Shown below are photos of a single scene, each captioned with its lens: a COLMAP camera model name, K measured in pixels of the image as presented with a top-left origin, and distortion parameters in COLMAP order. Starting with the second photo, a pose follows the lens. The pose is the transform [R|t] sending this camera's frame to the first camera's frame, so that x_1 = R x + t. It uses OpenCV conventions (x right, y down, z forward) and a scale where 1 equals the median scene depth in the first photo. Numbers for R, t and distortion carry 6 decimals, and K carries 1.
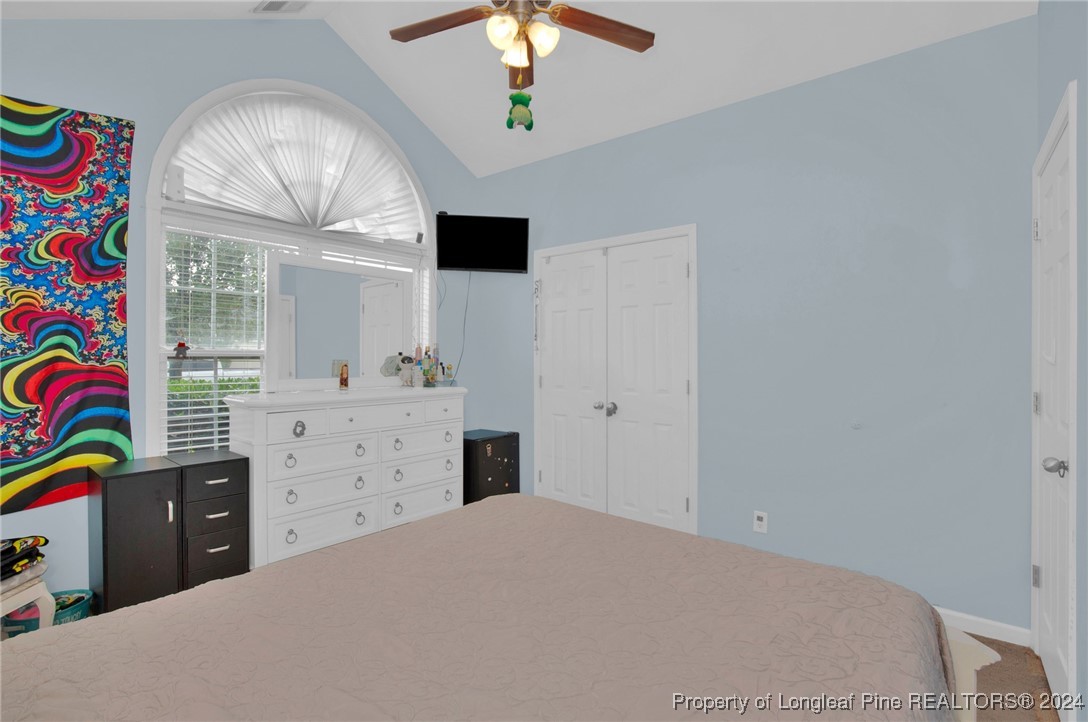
lens RADIAL K [[510.0, 0, 550.7], [0, 510.0, 357.6], [0, 0, 1]] dist [-0.036175, 0.003073]
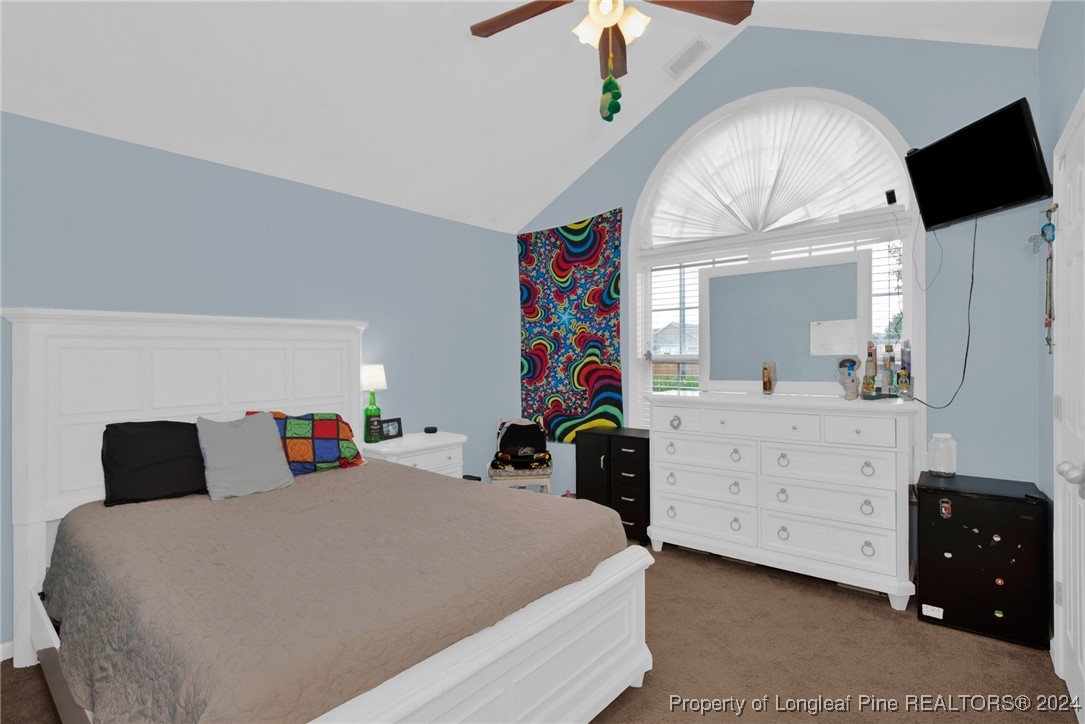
lens RADIAL K [[508.6, 0, 548.0], [0, 508.6, 360.9], [0, 0, 1]] dist [-0.036175, 0.003073]
pose [[-0.010333, 0.006706, -0.999924, 0.752578], [0.013853, 0.999883, 0.006563, -0.014642], [0.999851, -0.013784, -0.010425, 0.802231]]
